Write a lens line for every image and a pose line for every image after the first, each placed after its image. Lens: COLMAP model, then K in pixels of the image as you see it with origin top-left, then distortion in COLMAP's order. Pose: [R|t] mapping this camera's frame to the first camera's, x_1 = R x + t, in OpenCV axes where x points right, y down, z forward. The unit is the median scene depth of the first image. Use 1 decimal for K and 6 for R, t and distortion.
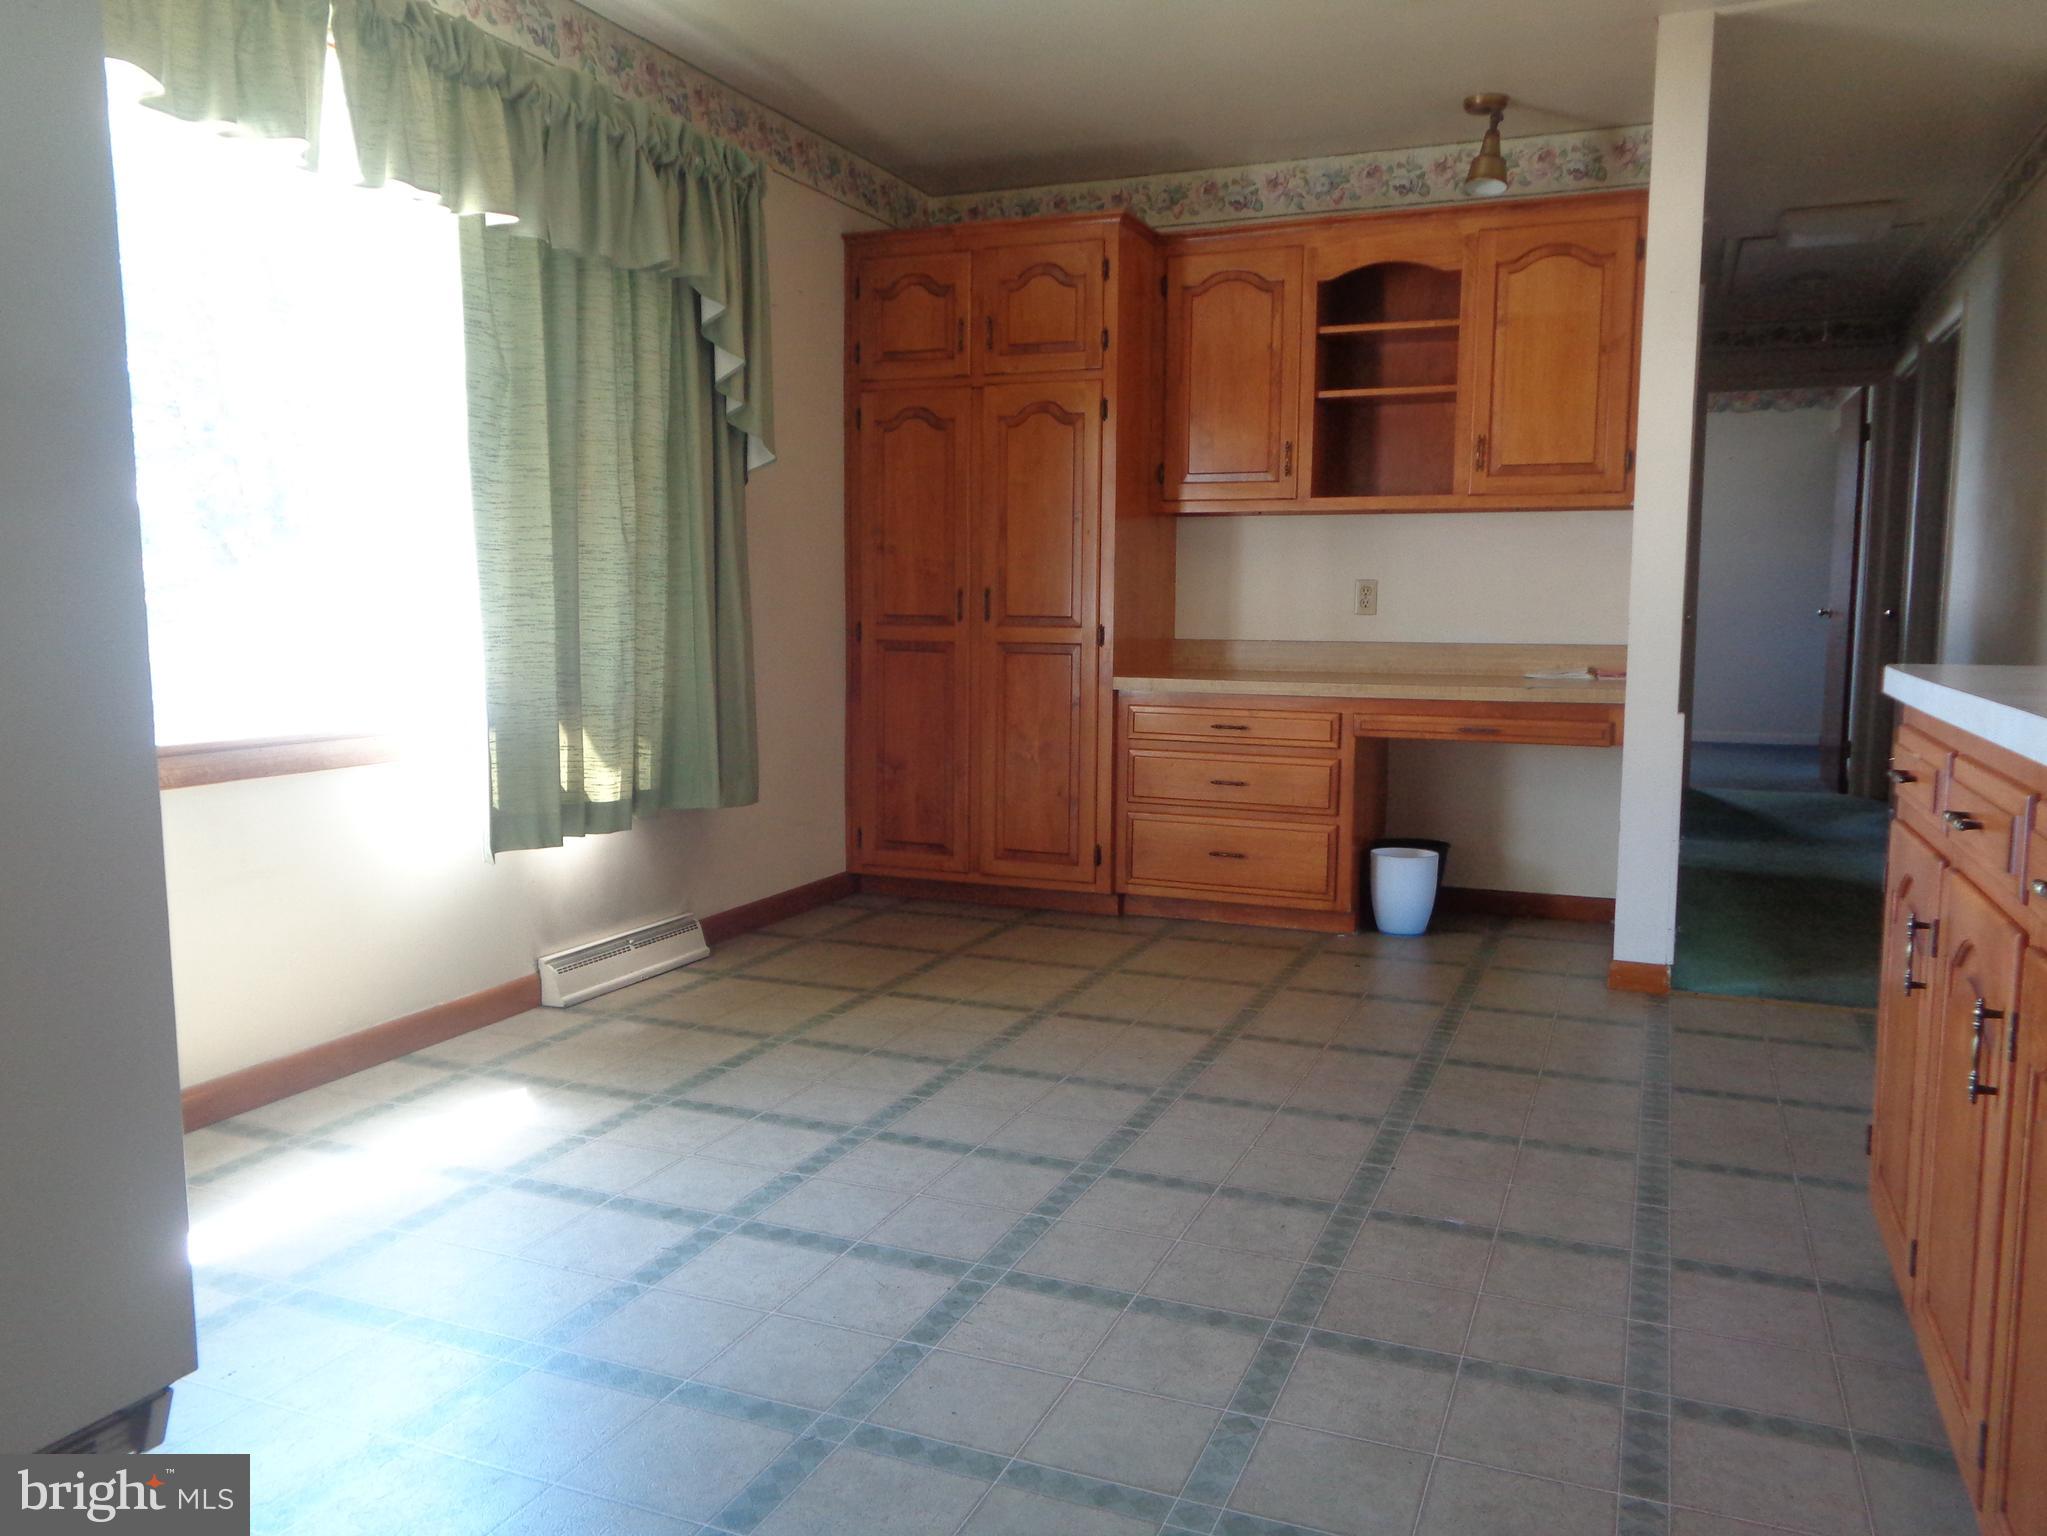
lens RADIAL K [[1545.9, 0, 1032.6], [0, 1545.9, 770.2], [0, 0, 1]] dist [-0.002531, 0.011161]
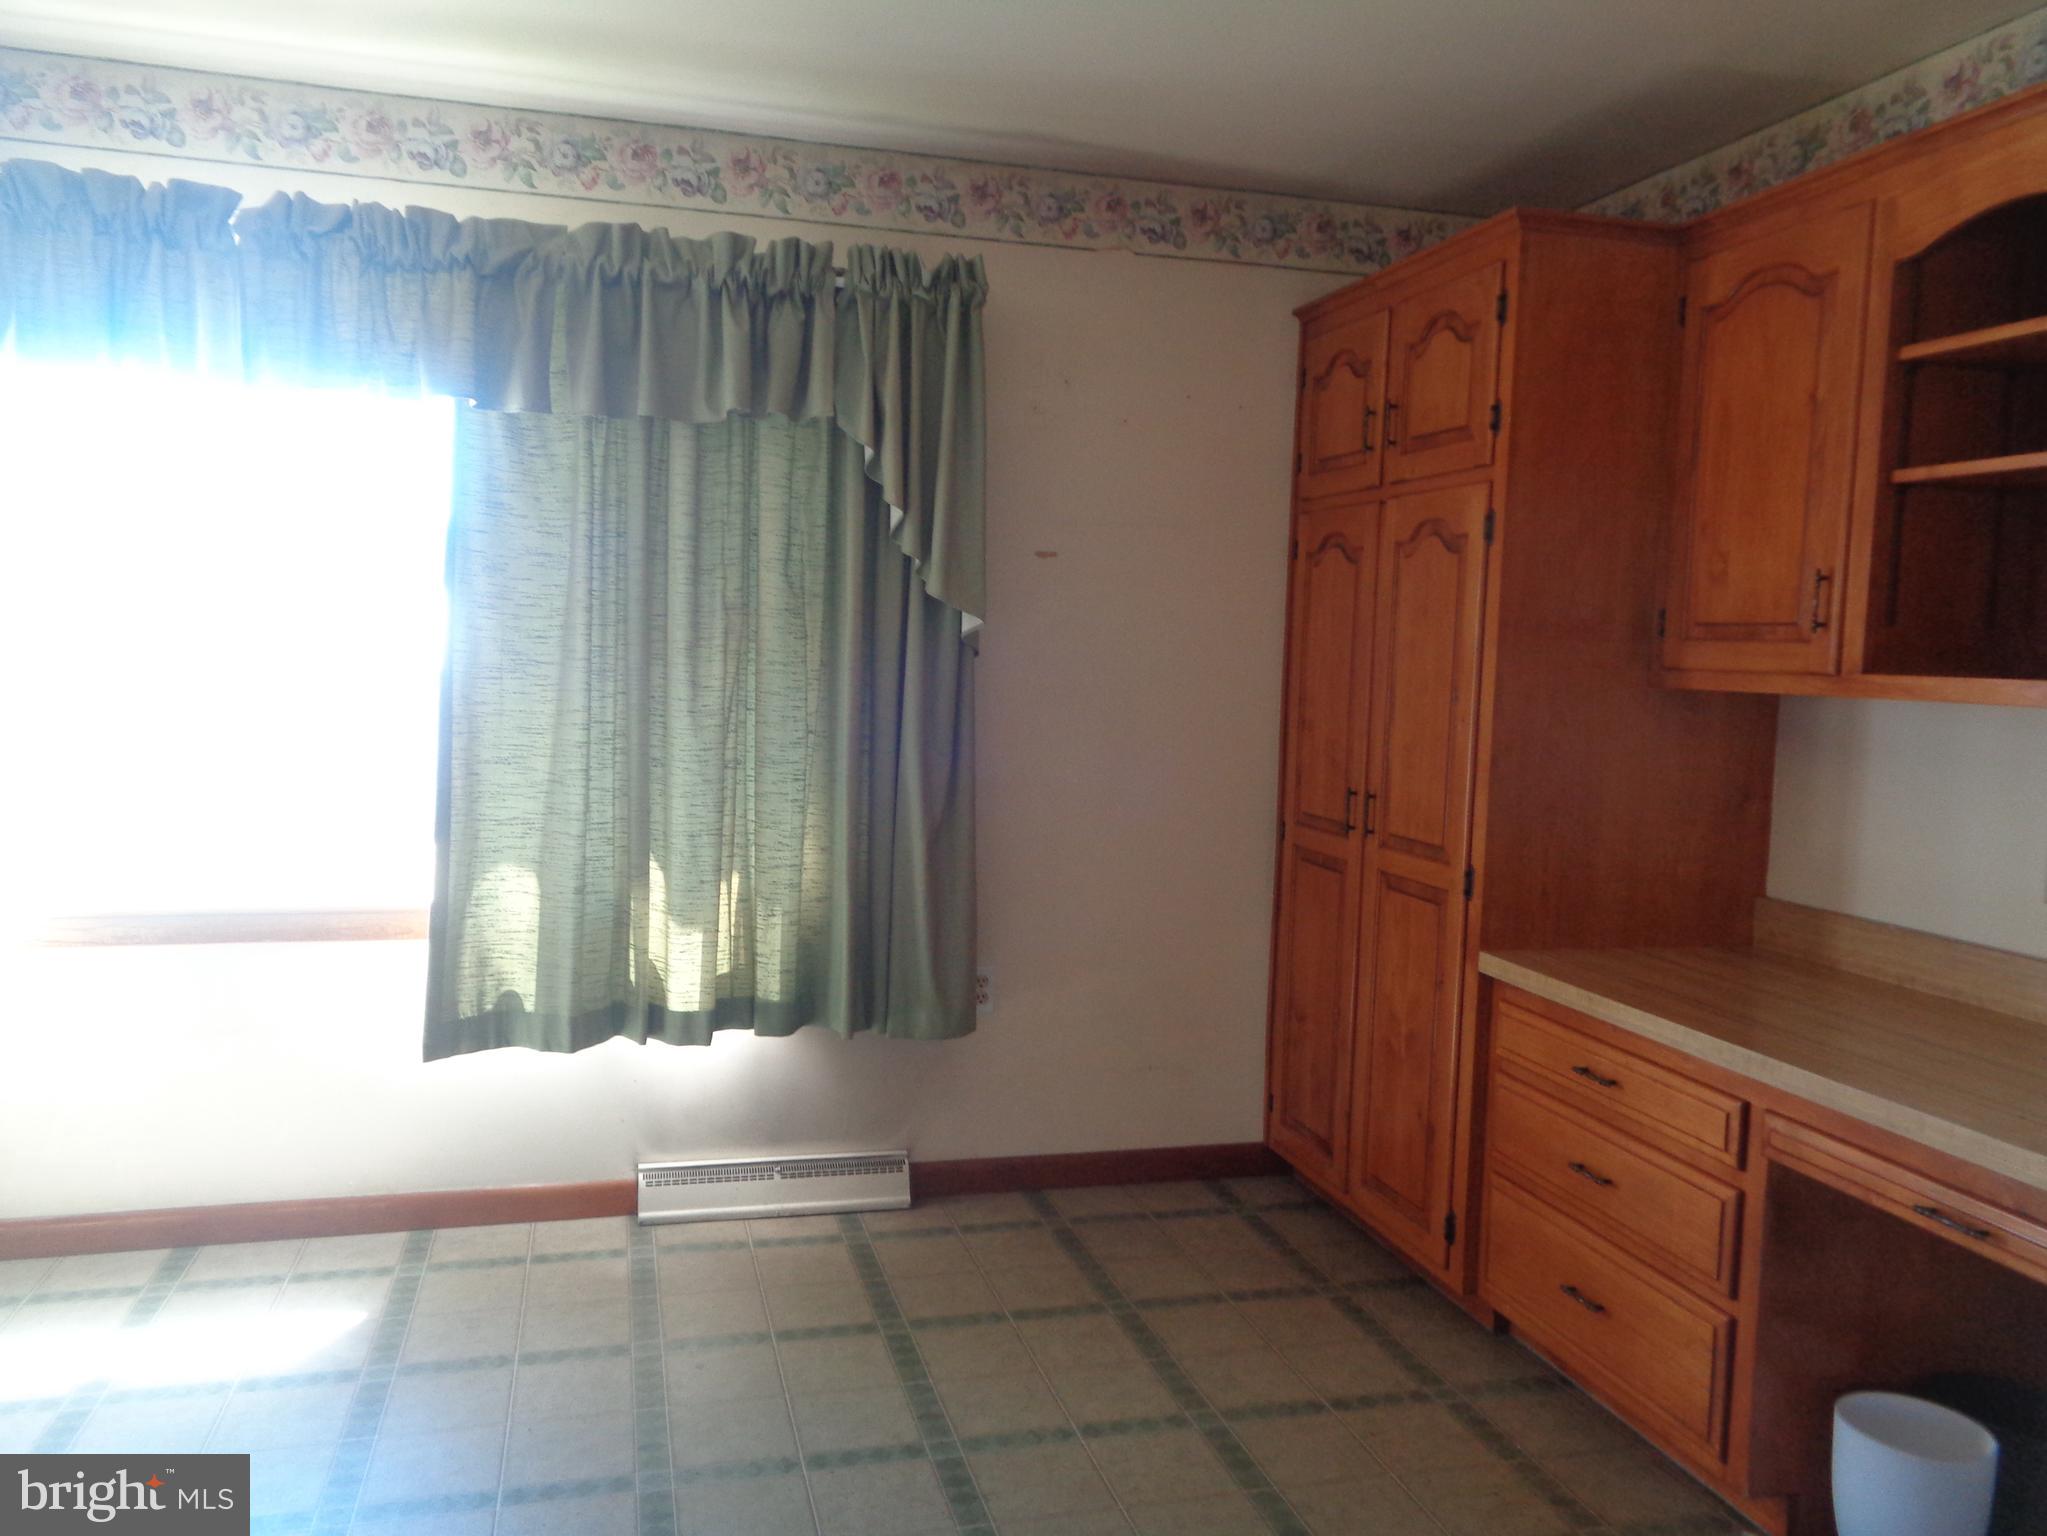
lens RADIAL K [[1545.9, 0, 1029.5], [0, 1545.9, 768.0], [0, 0, 1]] dist [-0.002531, 0.011161]
pose [[0.611834, 0.075437, -0.787381, 0.434733], [-0.114896, 0.993360, 0.005891, -0.118962], [0.782597, 0.086862, 0.616439, 0.473921]]
